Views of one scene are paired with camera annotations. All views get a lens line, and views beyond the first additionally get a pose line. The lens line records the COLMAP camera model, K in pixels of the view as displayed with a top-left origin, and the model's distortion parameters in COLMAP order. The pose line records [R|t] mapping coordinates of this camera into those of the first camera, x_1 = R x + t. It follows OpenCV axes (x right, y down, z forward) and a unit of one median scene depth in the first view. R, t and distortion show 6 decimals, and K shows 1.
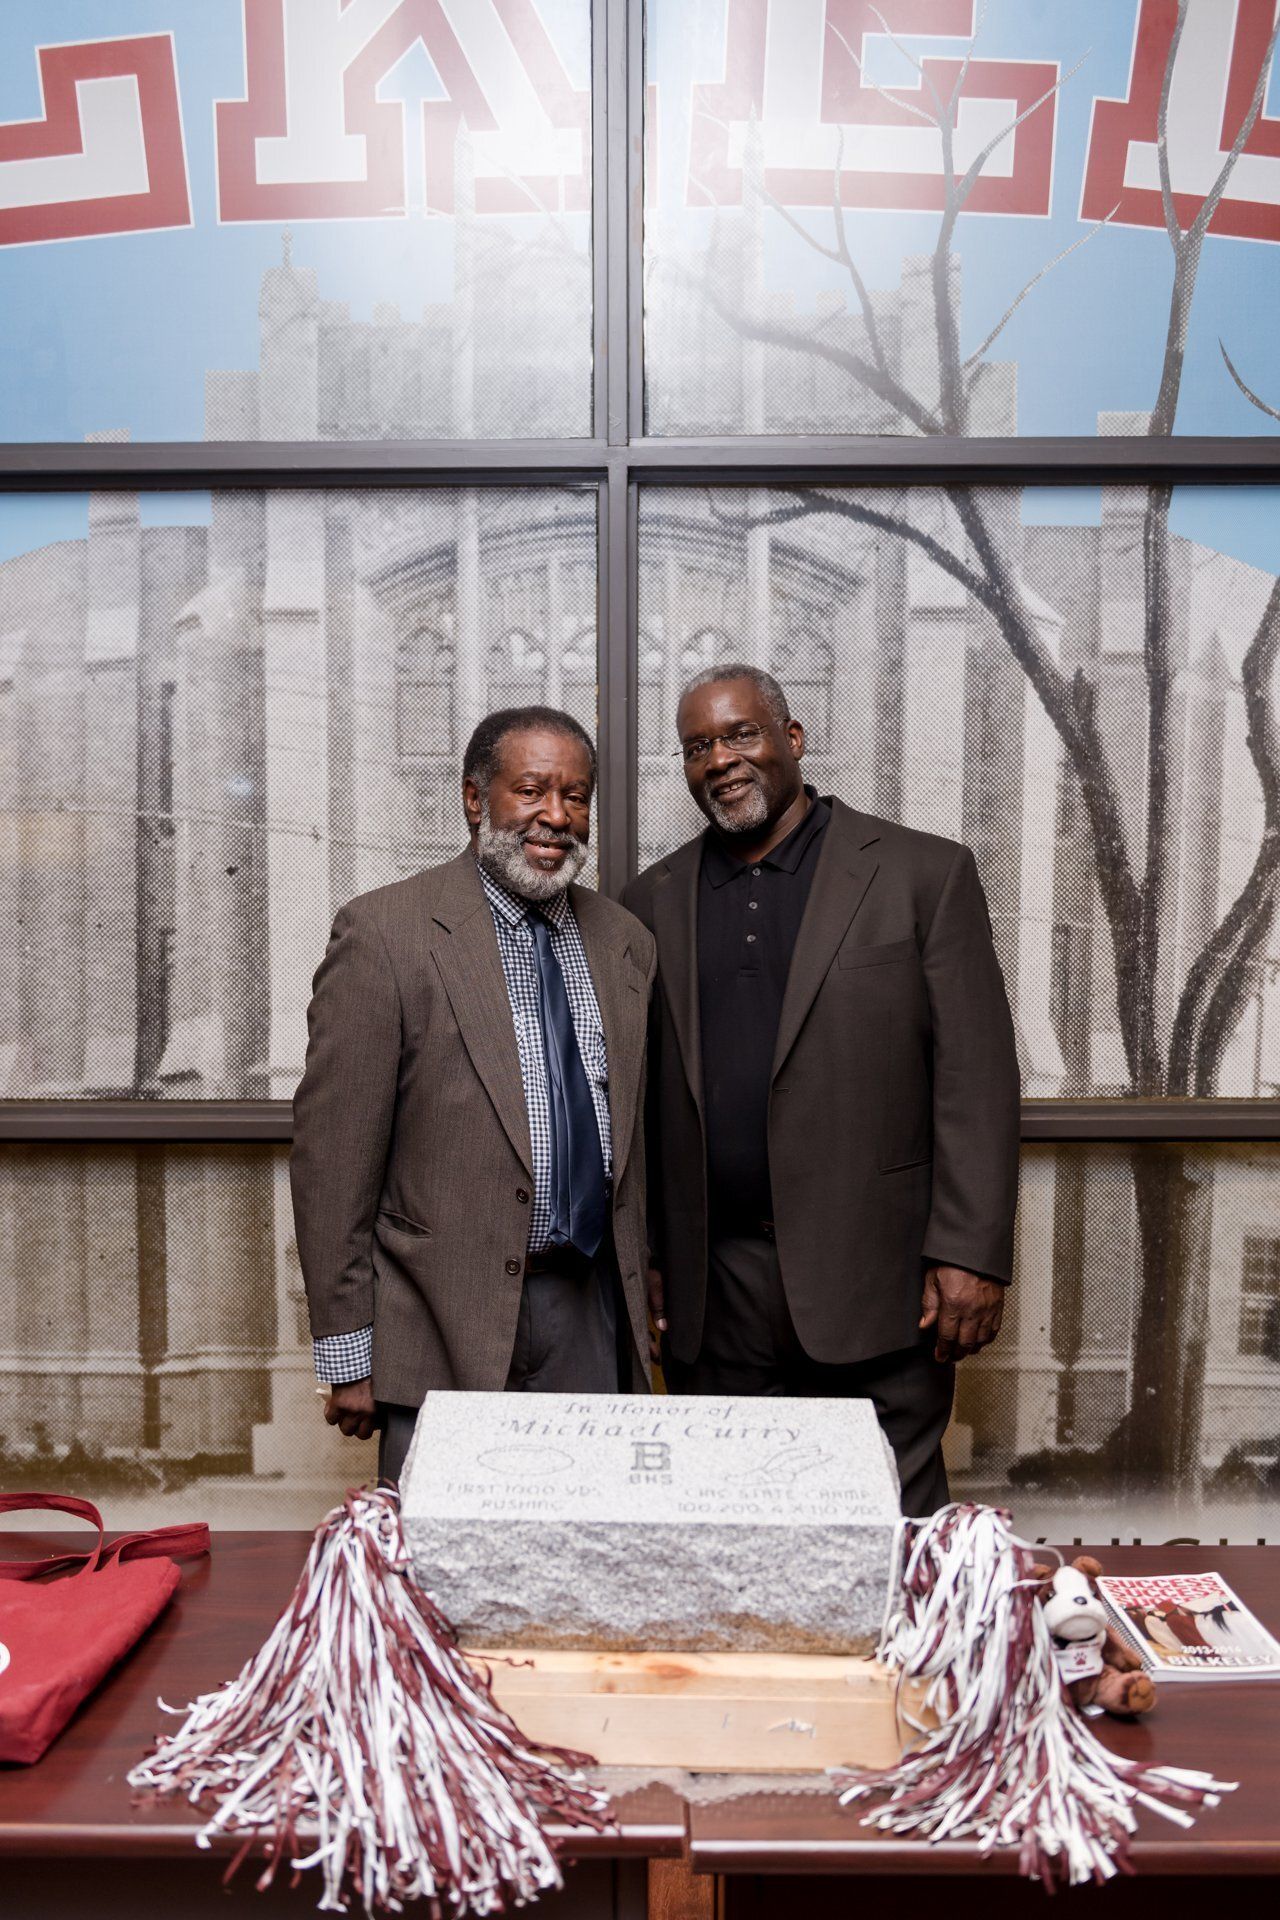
lens RADIAL K [[1272.0, 0, 638.6], [0, 1272.0, 960.8], [0, 0, 1]] dist [0.008916, 0.001077]
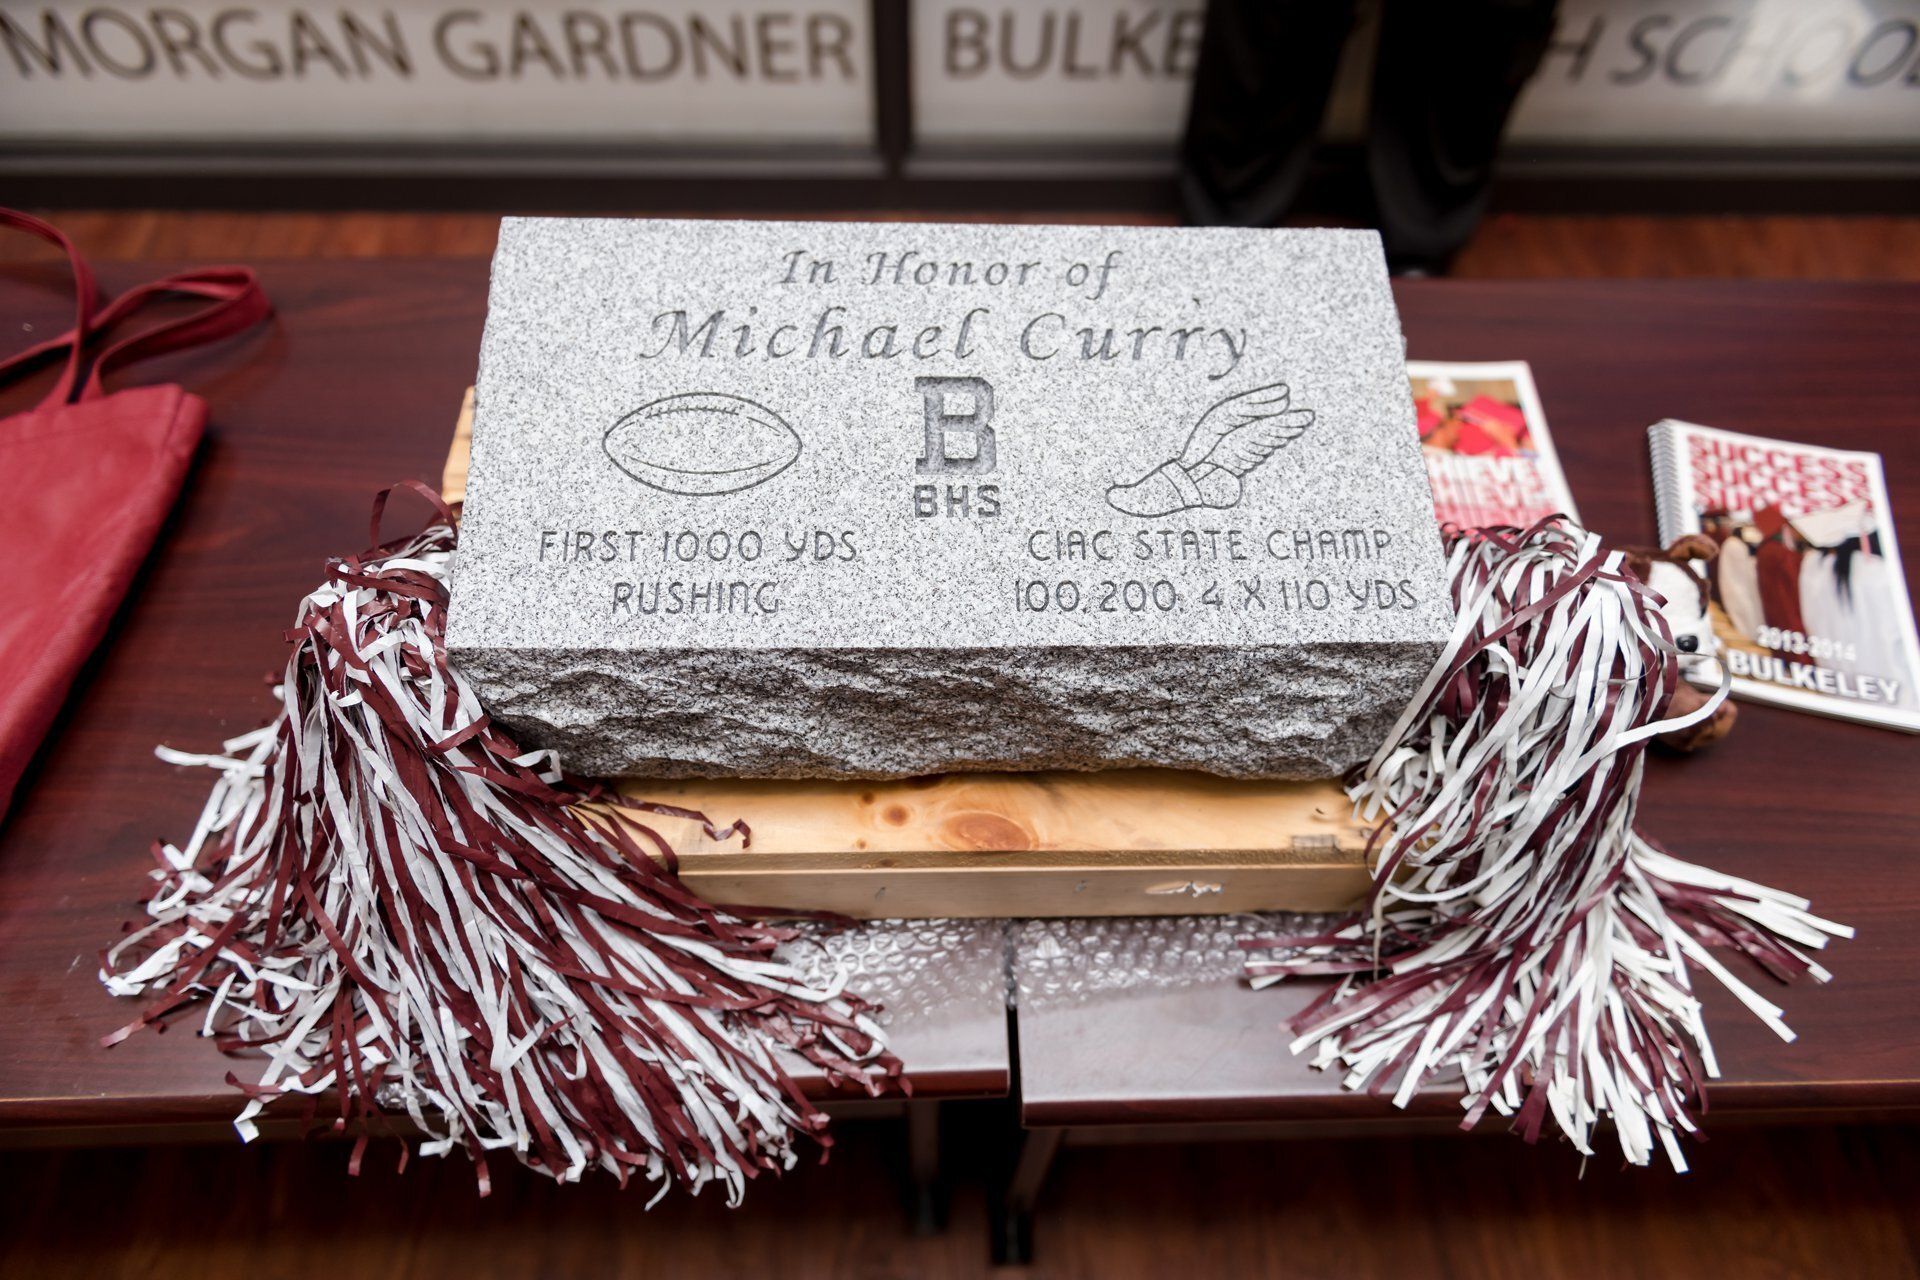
lens RADIAL K [[1272.0, 0, 959.7], [0, 1272.0, 640.3], [0, 0, 1]] dist [0.008916, 0.001077]
pose [[0.999453, -0.009021, 0.031827, -0.006059], [-0.020156, 0.596838, 0.802109, 0.044060], [-0.026231, -0.802311, 0.596329, 0.709817]]
